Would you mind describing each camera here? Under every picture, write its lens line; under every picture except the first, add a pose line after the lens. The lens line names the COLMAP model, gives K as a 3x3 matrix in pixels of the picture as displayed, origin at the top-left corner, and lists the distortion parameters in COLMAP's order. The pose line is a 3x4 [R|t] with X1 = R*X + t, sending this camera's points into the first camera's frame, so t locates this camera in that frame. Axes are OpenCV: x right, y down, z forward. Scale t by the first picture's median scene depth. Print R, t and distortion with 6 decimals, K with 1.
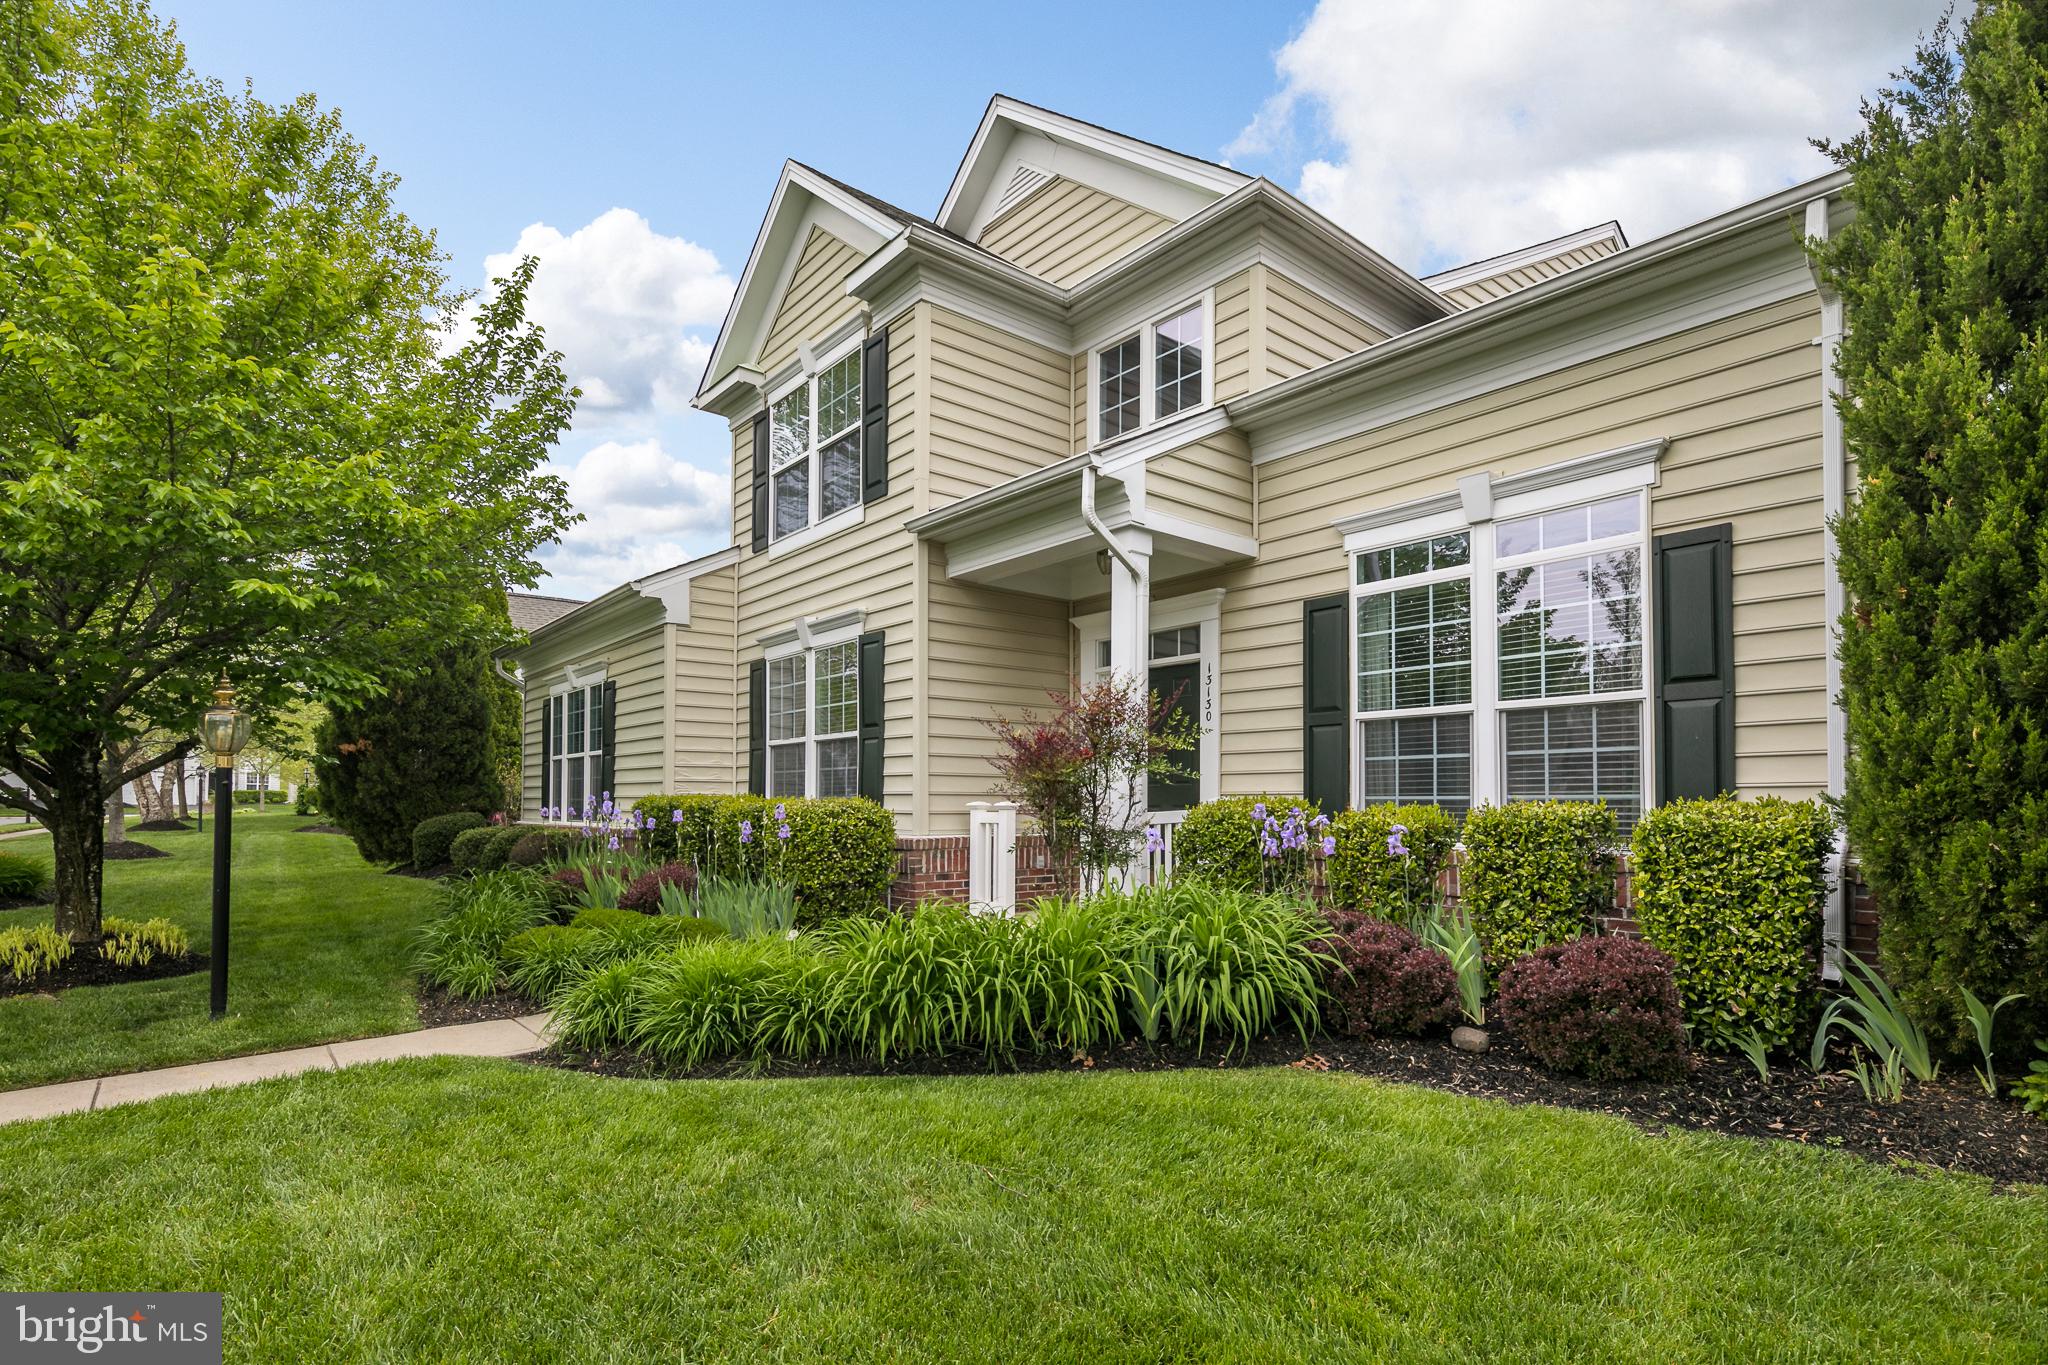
lens RADIAL K [[1007.5, 0, 1027.3], [0, 1007.5, 779.3], [0, 0, 1]] dist [-0.000374, -0.000230]
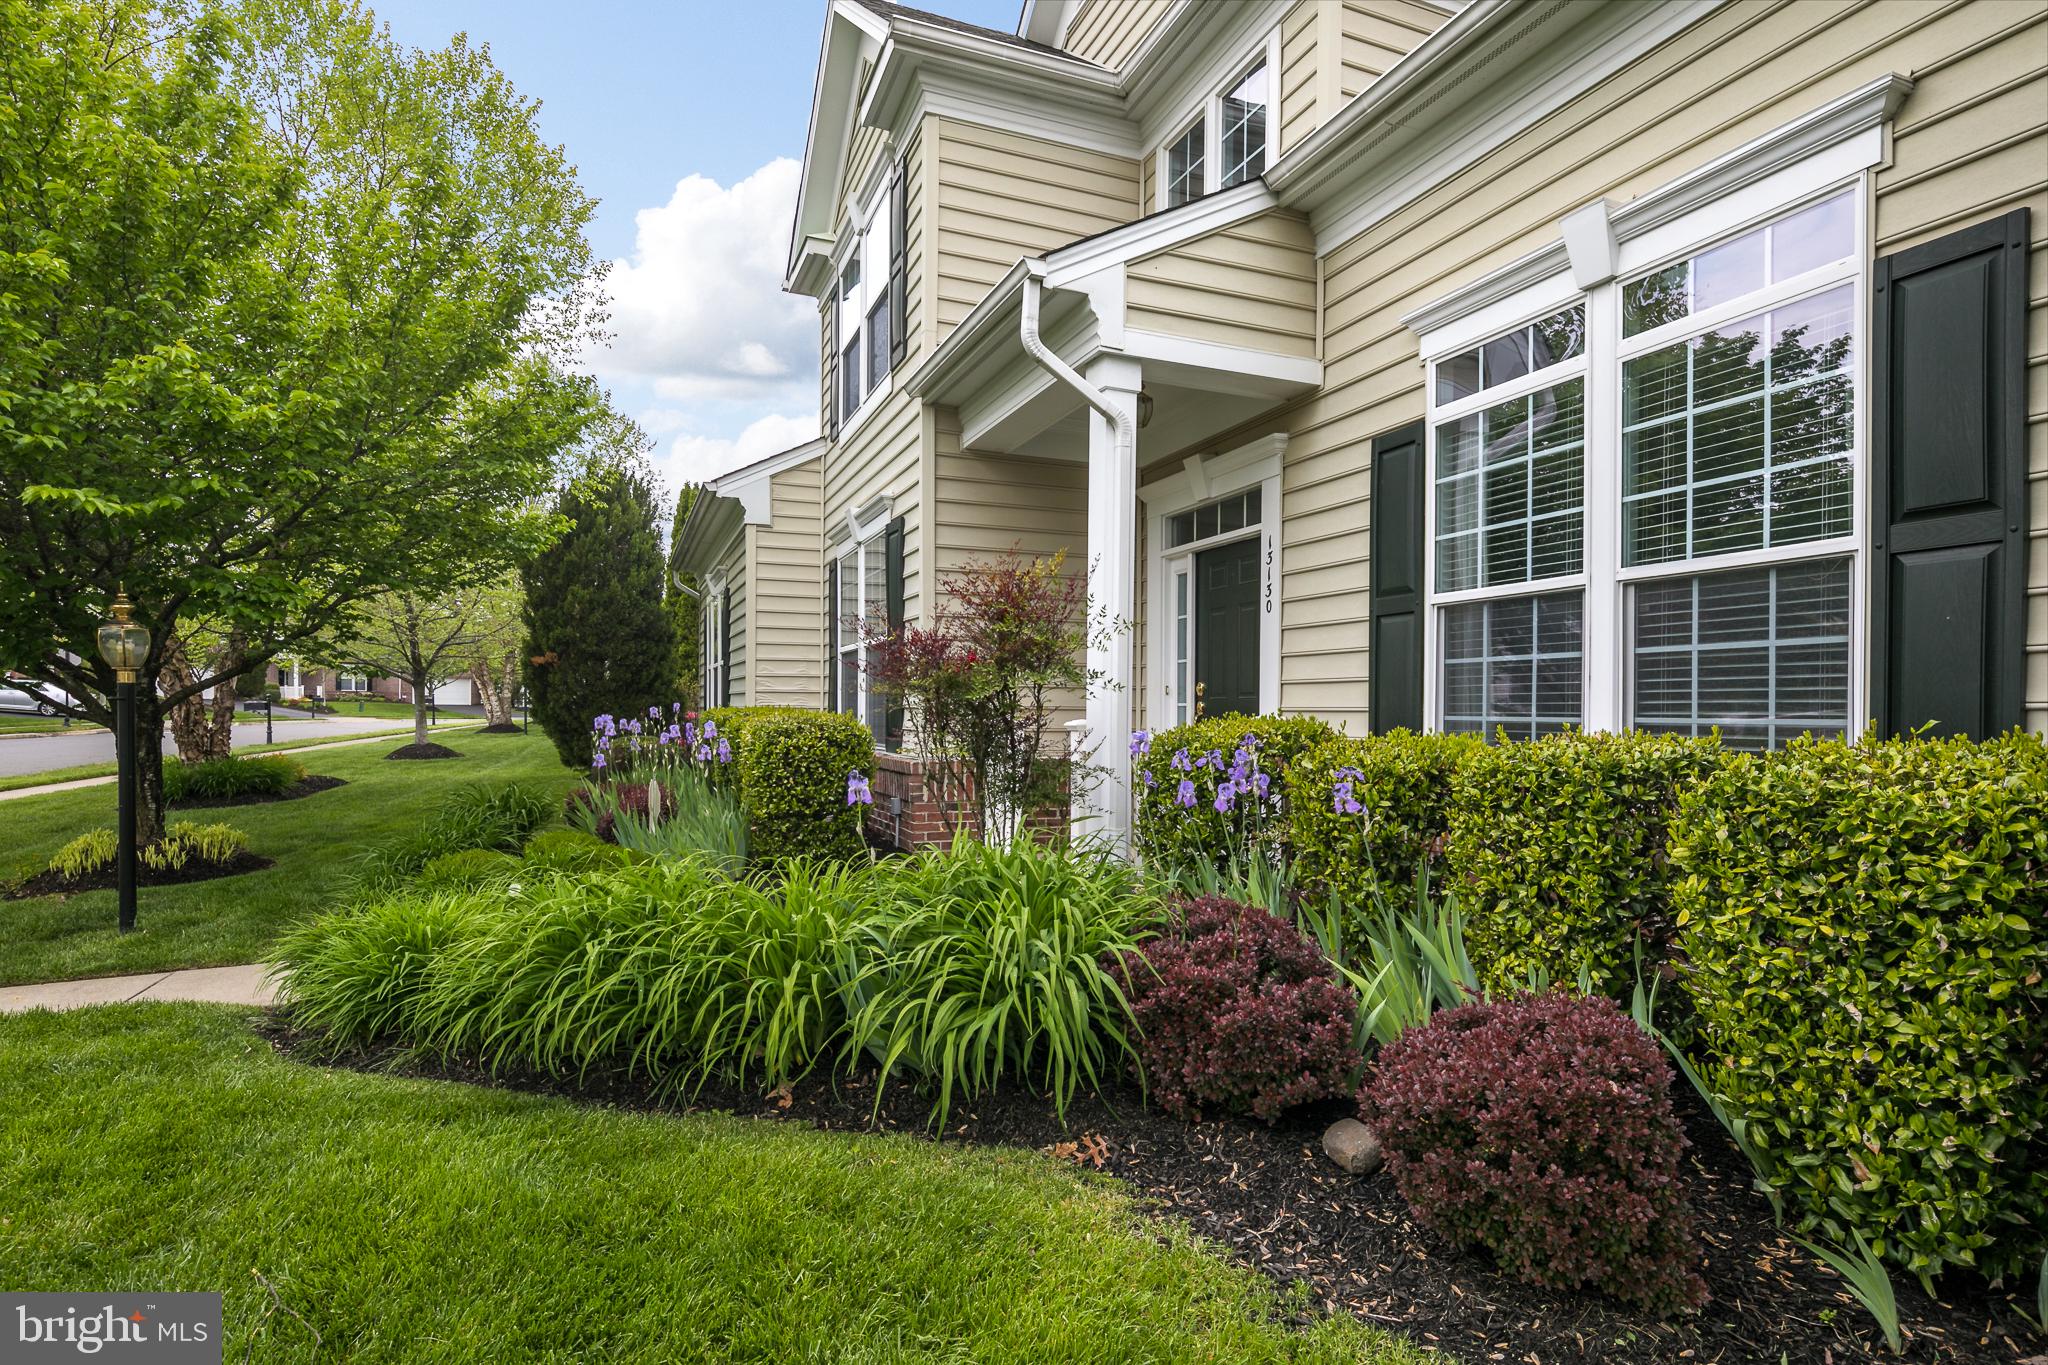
lens RADIAL K [[1024.9, 0, 1024.9], [0, 1024.9, 716.8], [0, 0, 1]] dist [0.001425, -0.004874]
pose [[0.950703, 0.006242, -0.310040, 0.296662], [0.003260, 0.999541, 0.030118, -0.004915], [0.310086, -0.029644, 0.950246, 0.259593]]
